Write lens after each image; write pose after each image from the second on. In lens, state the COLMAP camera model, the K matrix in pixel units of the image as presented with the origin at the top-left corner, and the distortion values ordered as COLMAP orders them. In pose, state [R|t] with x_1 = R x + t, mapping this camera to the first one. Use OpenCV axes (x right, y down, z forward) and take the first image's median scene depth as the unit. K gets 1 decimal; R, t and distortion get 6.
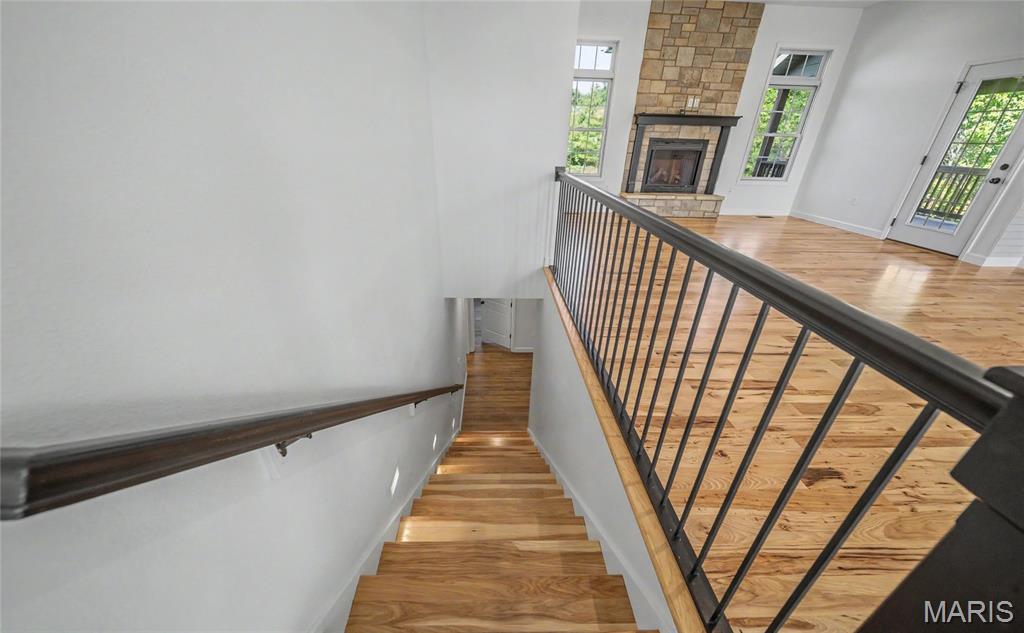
lens RADIAL K [[361.0, 0, 509.3], [0, 361.0, 320.7], [0, 0, 1]] dist [0.000155, -0.000375]
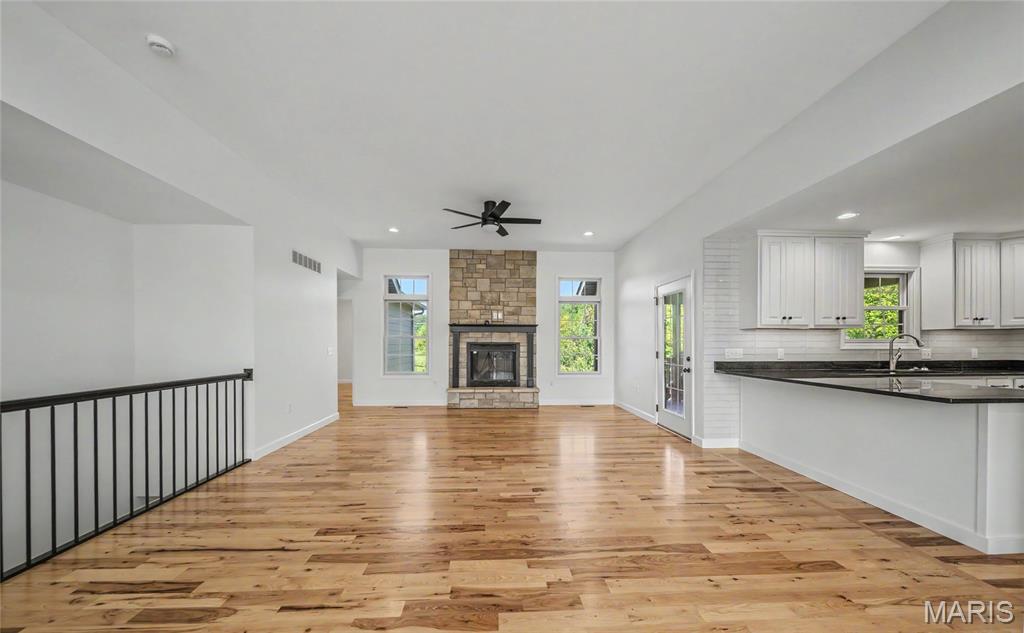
lens RADIAL K [[361.0, 0, 515.7], [0, 361.0, 342.5], [0, 0, 1]] dist [0.000155, -0.000375]
pose [[0.999649, -0.020997, 0.016131, 0.540095], [0.026016, 0.892237, -0.450817, 0.020117], [-0.004927, 0.451079, 0.892470, -0.033897]]
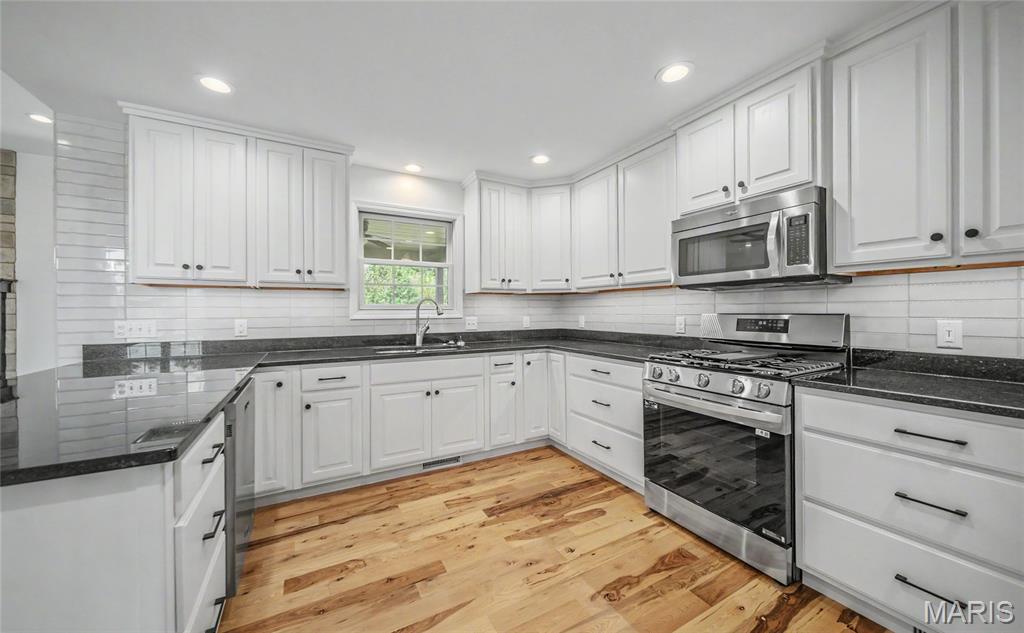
lens RADIAL K [[361.0, 0, 503.9], [0, 361.0, 312.1], [0, 0, 1]] dist [0.000155, -0.000375]
pose [[0.898168, -0.025028, 0.438939, 1.156904], [0.216182, 0.894487, -0.391355, -0.040897], [-0.382831, 0.446393, 0.808810, 0.117005]]
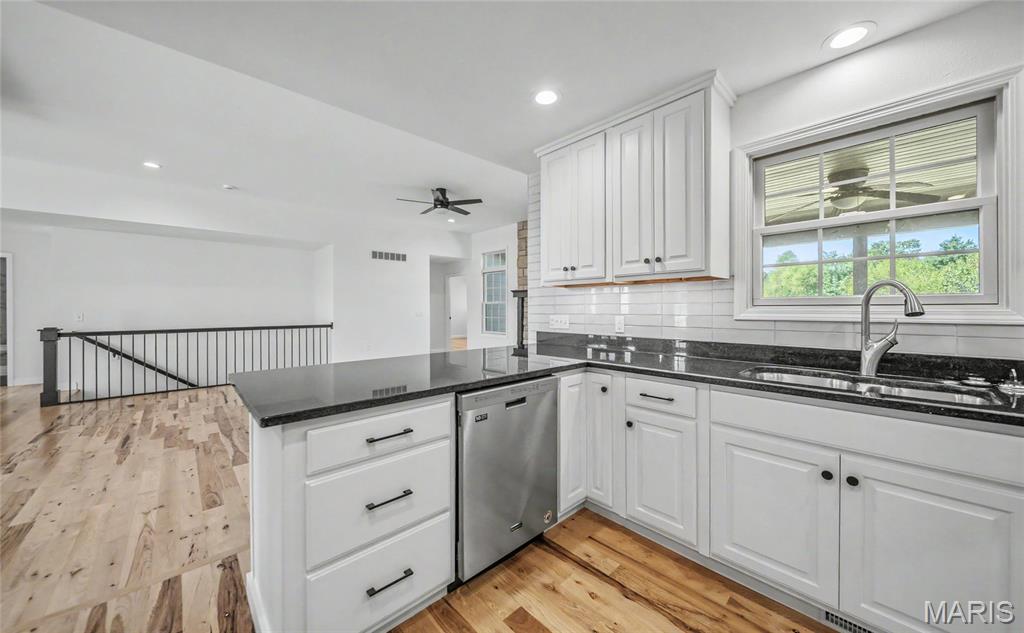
lens RADIAL K [[361.0, 0, 507.6], [0, 361.0, 307.9], [0, 0, 1]] dist [0.000155, -0.000375]
pose [[0.650809, -0.023567, -0.758876, 1.304130], [-0.325313, 0.894465, -0.306765, -0.103860], [0.686017, 0.446517, 0.574459, 0.248665]]
